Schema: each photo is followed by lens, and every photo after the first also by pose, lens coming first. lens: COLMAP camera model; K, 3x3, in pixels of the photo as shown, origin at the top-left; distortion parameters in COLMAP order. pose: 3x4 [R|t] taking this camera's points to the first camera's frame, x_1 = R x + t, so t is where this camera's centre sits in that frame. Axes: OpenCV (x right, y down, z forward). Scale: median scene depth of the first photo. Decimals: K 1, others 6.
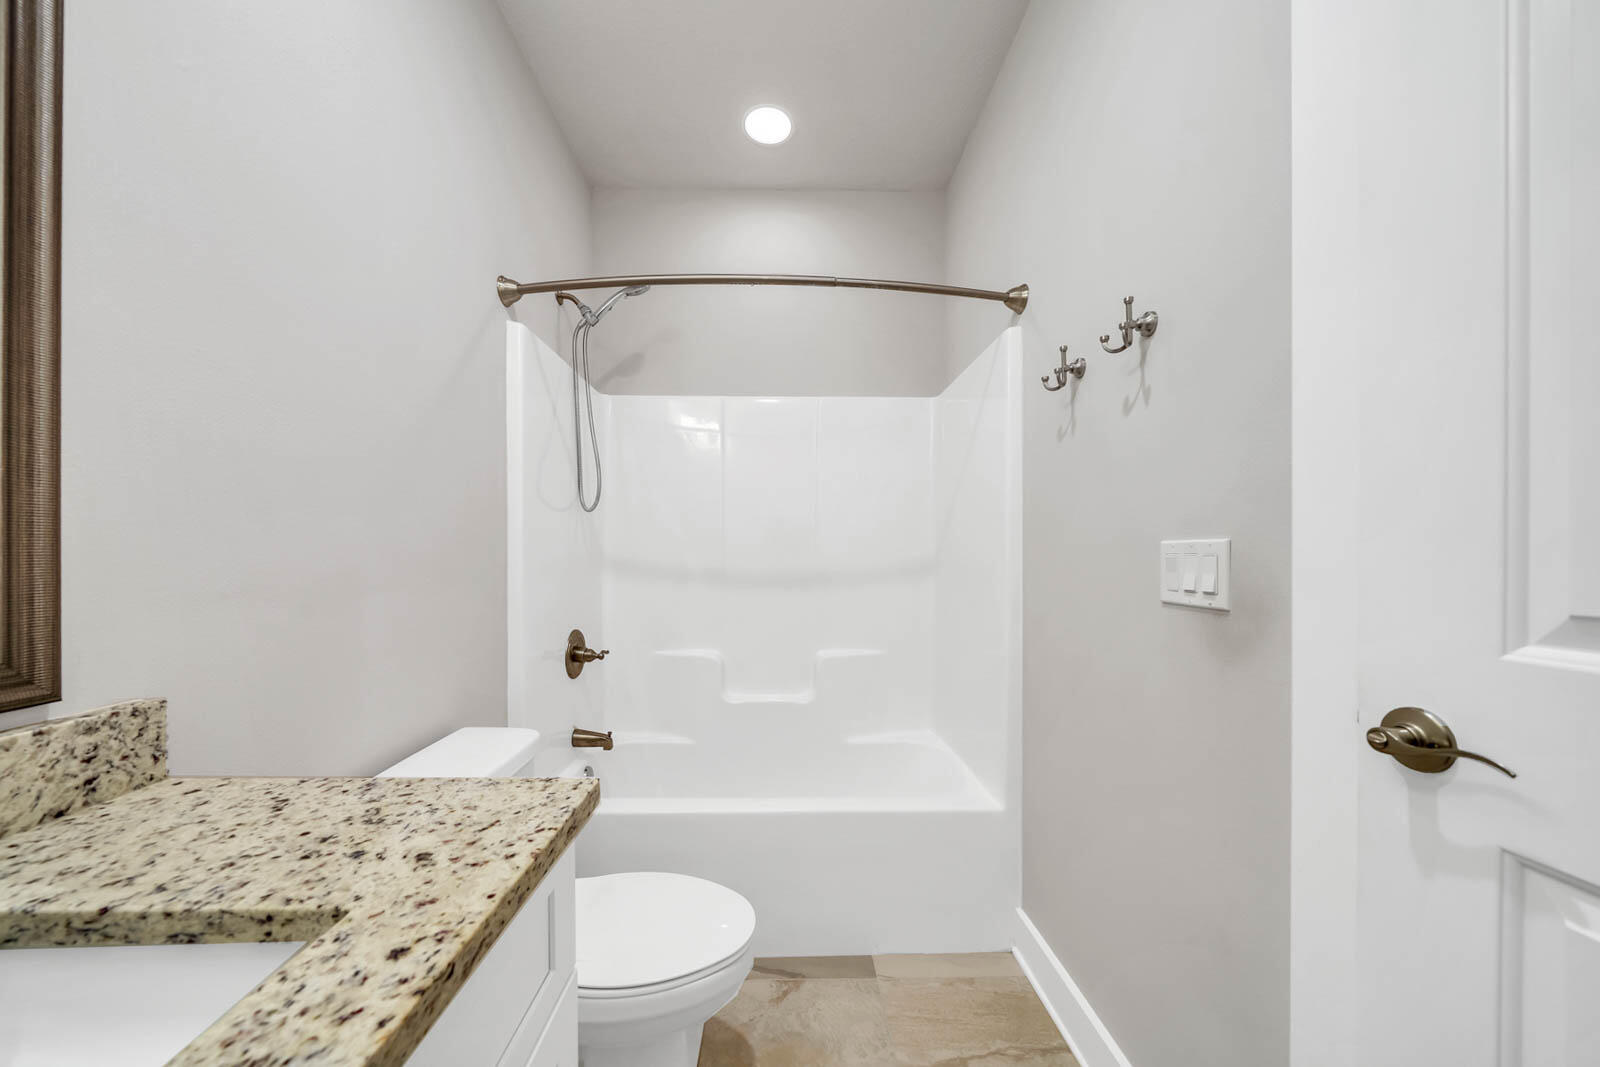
lens RADIAL K [[567.6, 0, 813.9], [0, 567.6, 560.4], [0, 0, 1]] dist [0.000063, 0.000010]
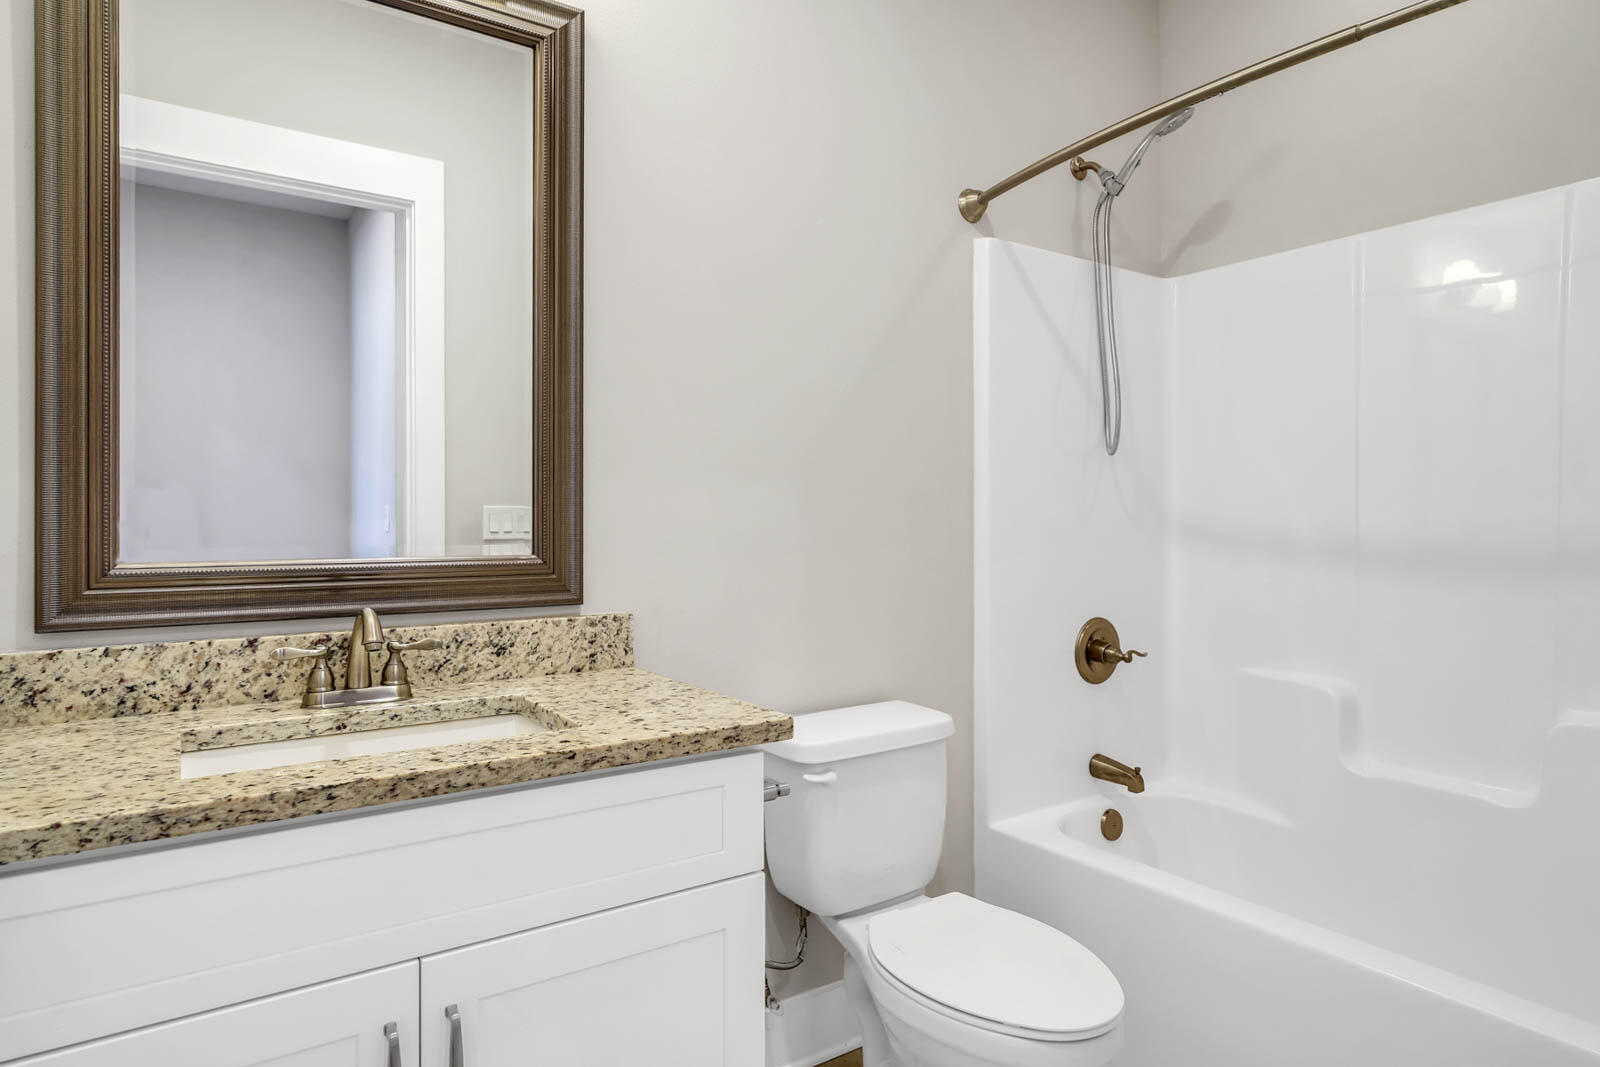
lens RADIAL K [[991.2, 0, 799.1], [0, 991.2, 526.7], [0, 0, 1]] dist [0.006560, 0.002141]
pose [[0.533456, 0.004974, -0.845813, 0.727086], [-0.003319, 0.999987, 0.003788, 0.002526], [0.845821, 0.000786, 0.533466, -0.011075]]
